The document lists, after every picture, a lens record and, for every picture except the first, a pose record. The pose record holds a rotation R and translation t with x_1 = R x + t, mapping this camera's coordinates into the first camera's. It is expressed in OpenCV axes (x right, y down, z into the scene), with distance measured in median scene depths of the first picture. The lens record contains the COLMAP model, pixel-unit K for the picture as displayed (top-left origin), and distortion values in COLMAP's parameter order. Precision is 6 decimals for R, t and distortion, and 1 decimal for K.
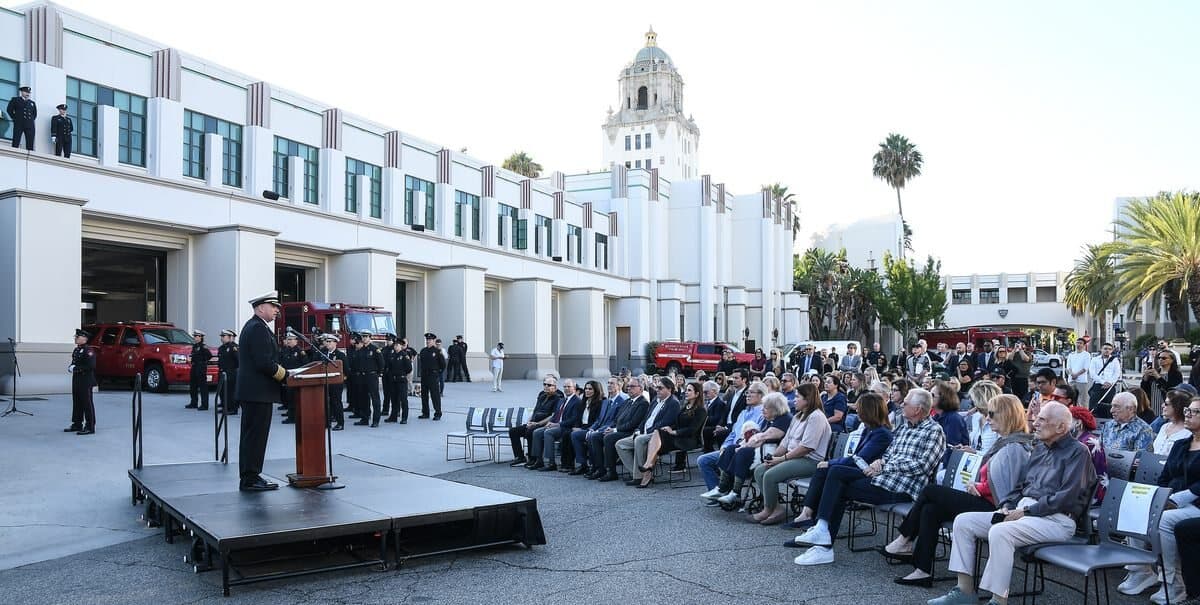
lens RADIAL K [[960.5, 0, 625.4], [0, 960.5, 372.8], [0, 0, 1]] dist [-0.125628, 0.095355]
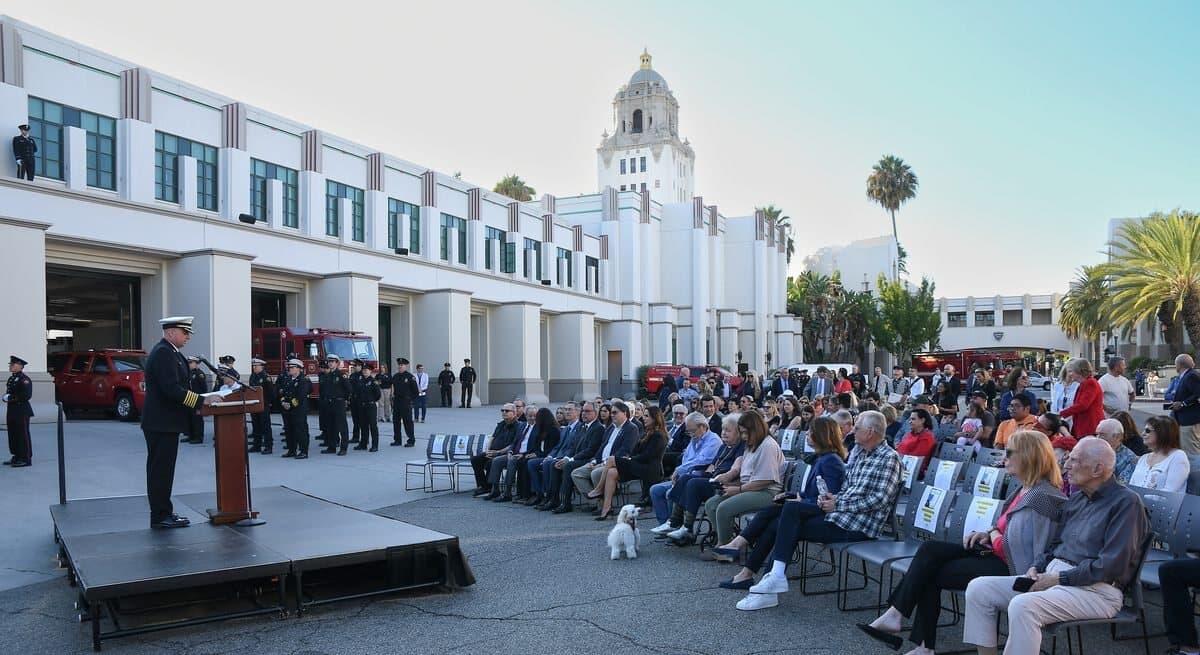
lens RADIAL K [[946.4, 0, 632.3], [0, 946.4, 422.9], [0, 0, 1]] dist [-0.133523, 0.104962]
pose [[0.999978, -0.006040, 0.002905, 0.014477], [0.005958, 0.999602, 0.027556, -0.000138], [-0.003070, -0.027538, 0.999616, 0.022669]]
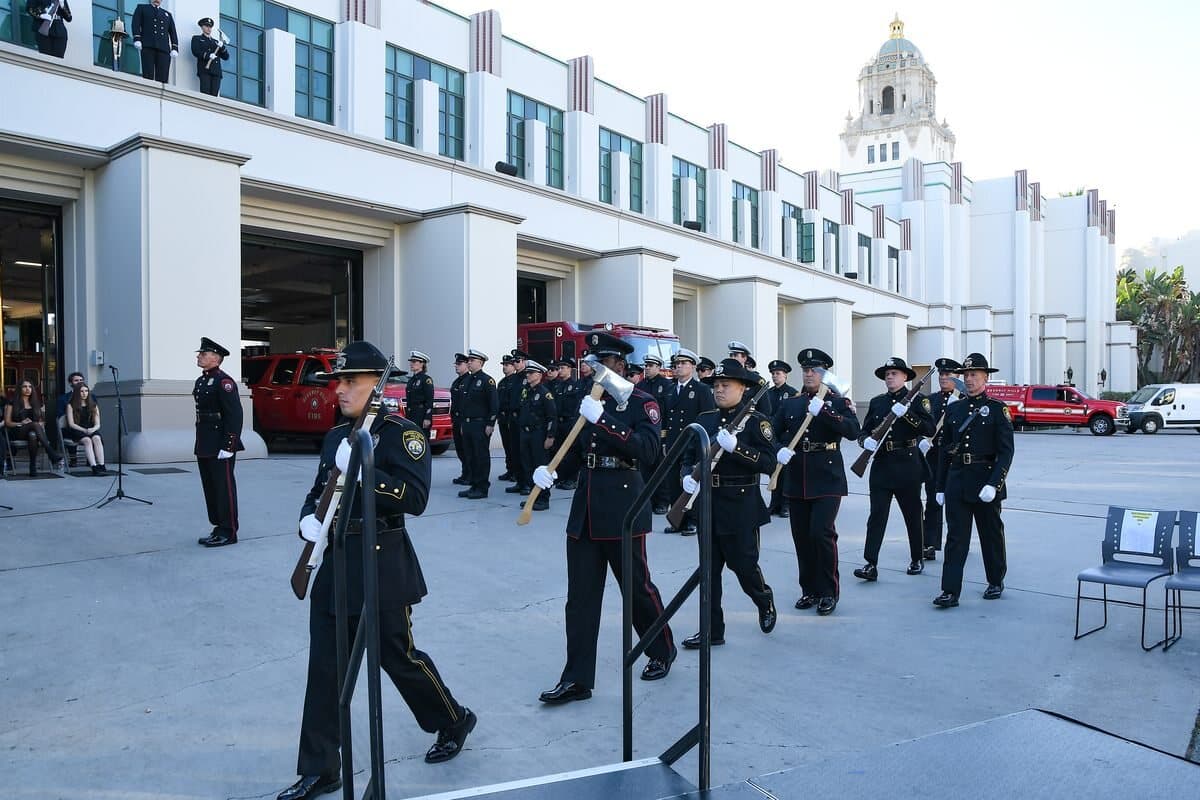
lens RADIAL K [[976.6, 0, 651.3], [0, 976.6, 460.0], [0, 0, 1]] dist [-0.119860, 0.084749]
pose [[0.989029, 0.003732, -0.147671, -0.117354], [0.001511, 0.999373, 0.035380, -0.000022], [0.147711, -0.035215, 0.988403, 0.218263]]
